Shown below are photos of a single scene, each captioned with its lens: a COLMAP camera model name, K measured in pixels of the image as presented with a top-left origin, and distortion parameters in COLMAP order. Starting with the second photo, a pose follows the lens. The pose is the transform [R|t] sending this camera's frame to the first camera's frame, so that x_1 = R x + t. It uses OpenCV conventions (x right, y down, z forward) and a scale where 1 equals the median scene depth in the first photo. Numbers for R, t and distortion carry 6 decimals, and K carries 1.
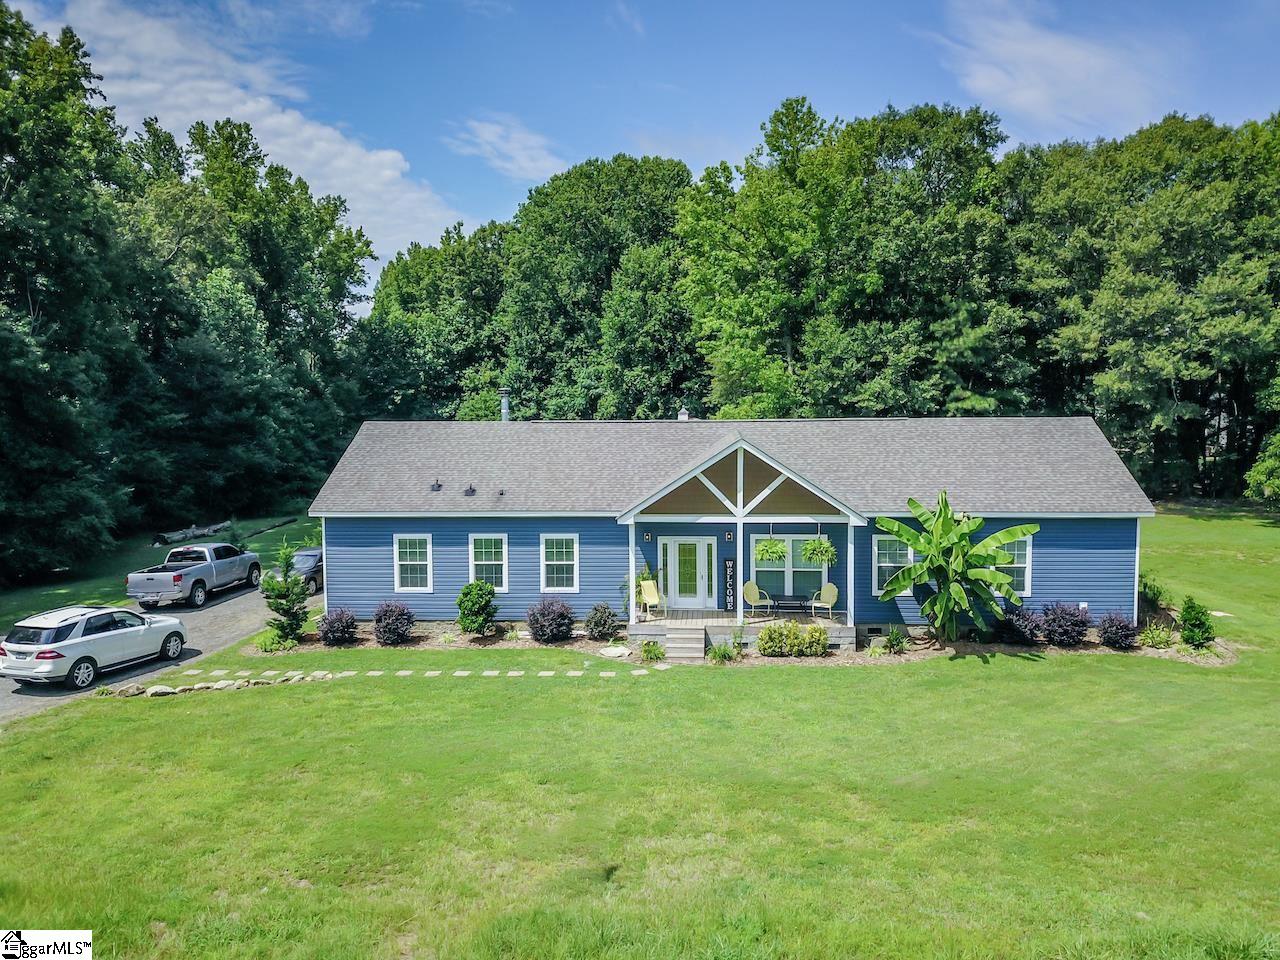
lens RADIAL K [[969.0, 0, 640.5], [0, 969.0, 483.4], [0, 0, 1]] dist [0.021618, -0.023315]
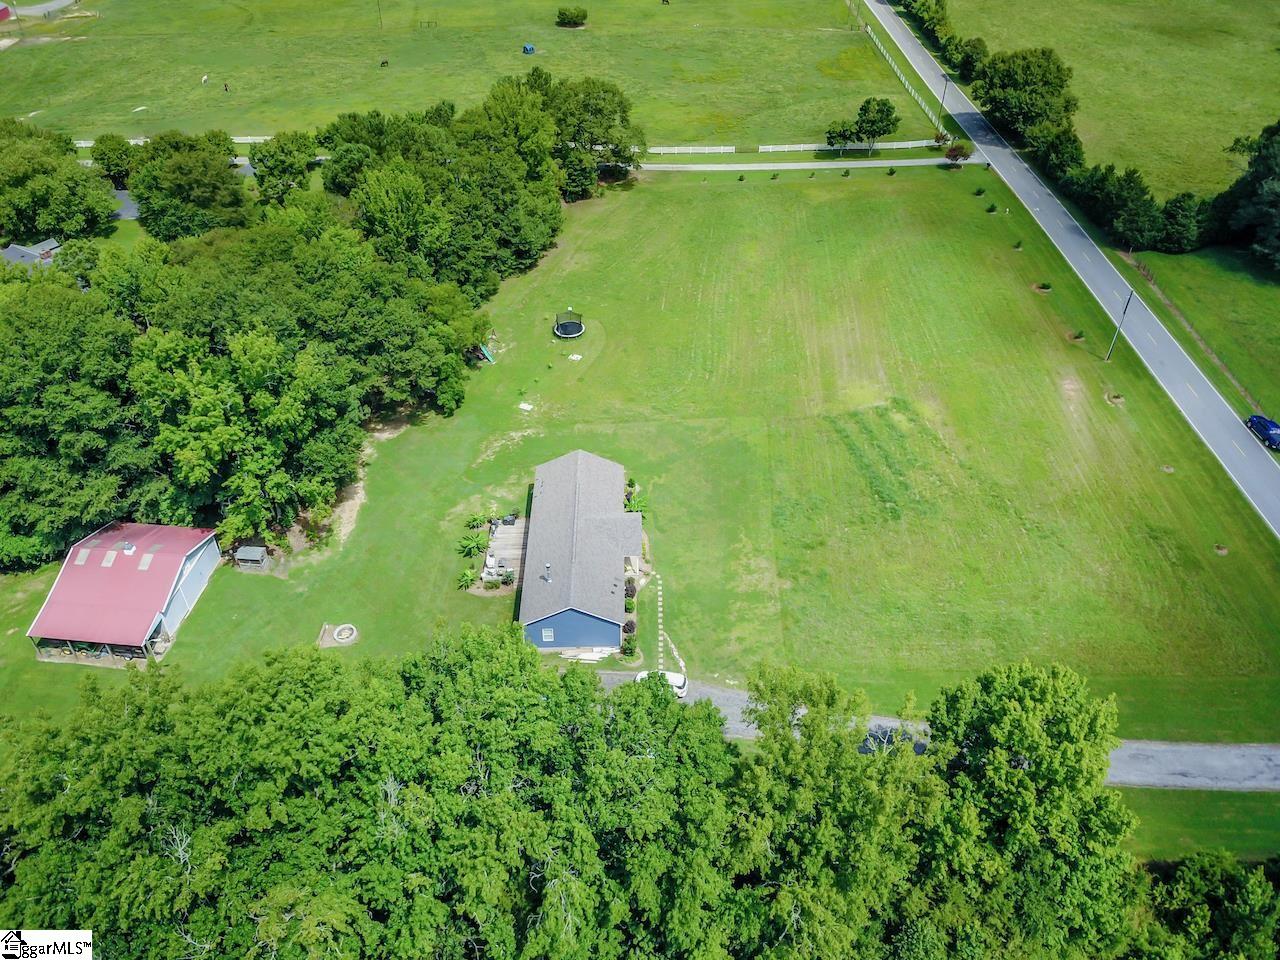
lens RADIAL K [[969.0, 0, 640.8], [0, 969.0, 472.2], [0, 0, 1]] dist [0.021618, -0.023315]
pose [[-0.093202, -0.605390, 0.790453, -2.514075], [0.090911, 0.785418, 0.612253, -2.258743], [-0.991488, 0.128924, -0.018166, 0.931948]]
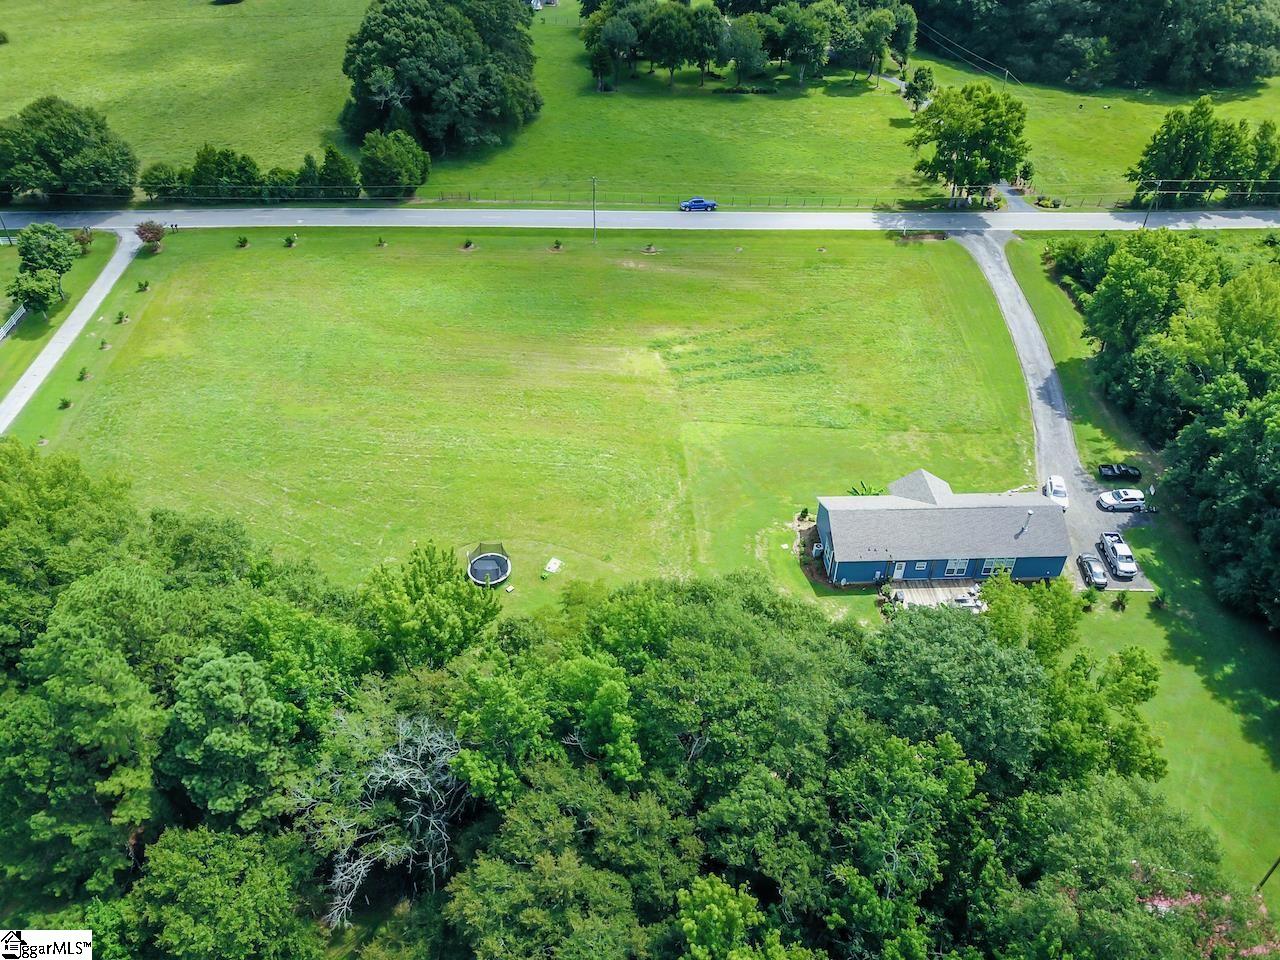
lens RADIAL K [[969.0, 0, 641.6], [0, 969.0, 478.1], [0, 0, 1]] dist [0.021618, -0.023315]
pose [[-0.992920, 0.077623, -0.089912, 1.455891], [-0.008209, 0.710292, 0.703859, -2.550875], [0.118499, 0.699614, -0.704626, 3.335570]]
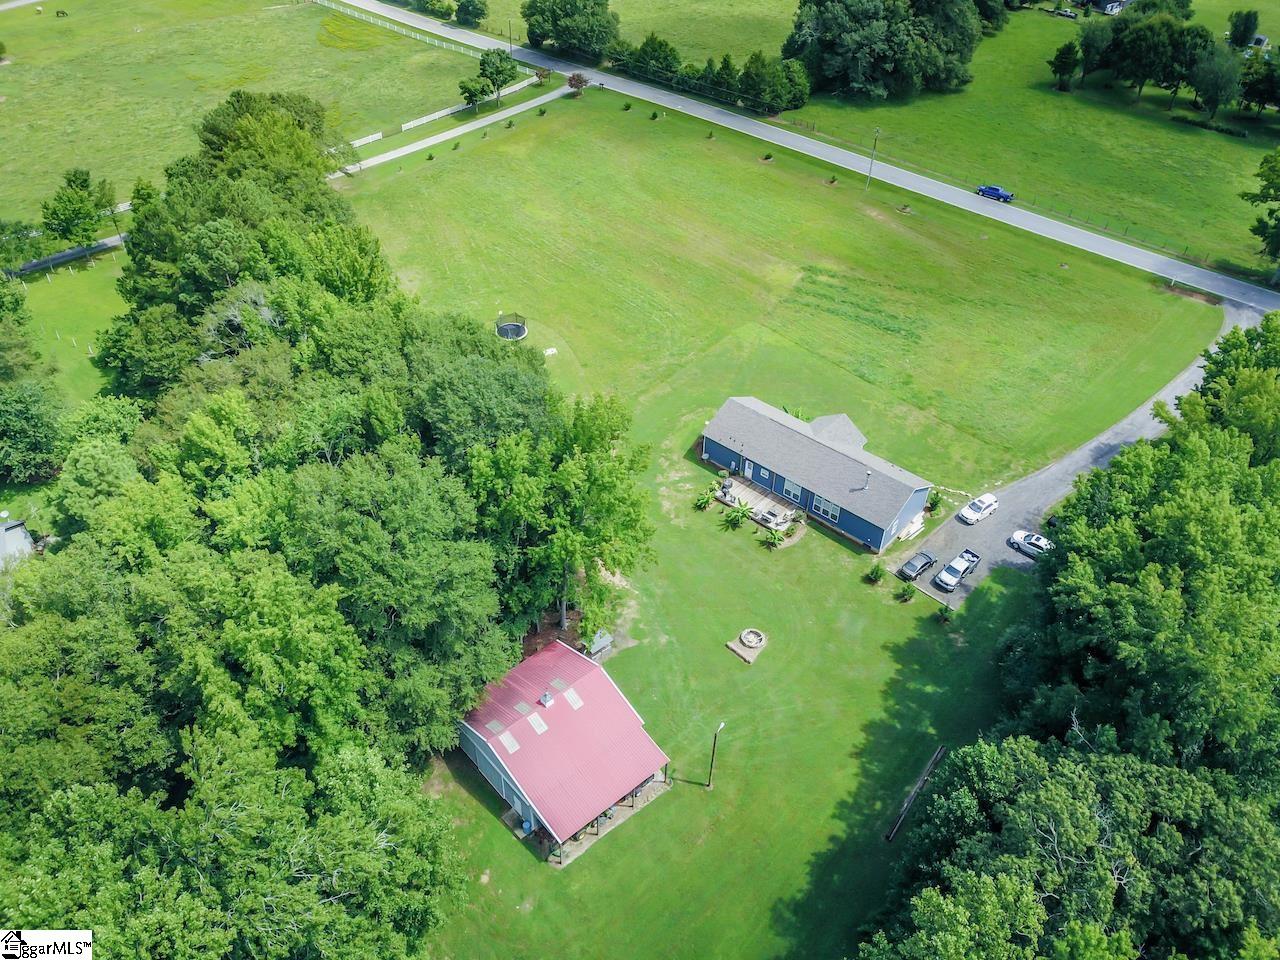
lens RADIAL K [[969.0, 0, 642.7], [0, 969.0, 470.5], [0, 0, 1]] dist [0.021618, -0.023315]
pose [[-0.795372, -0.386056, 0.467274, -1.144991], [0.050785, 0.725766, 0.686065, -2.536170], [-0.603991, 0.569407, -0.557648, 3.625048]]
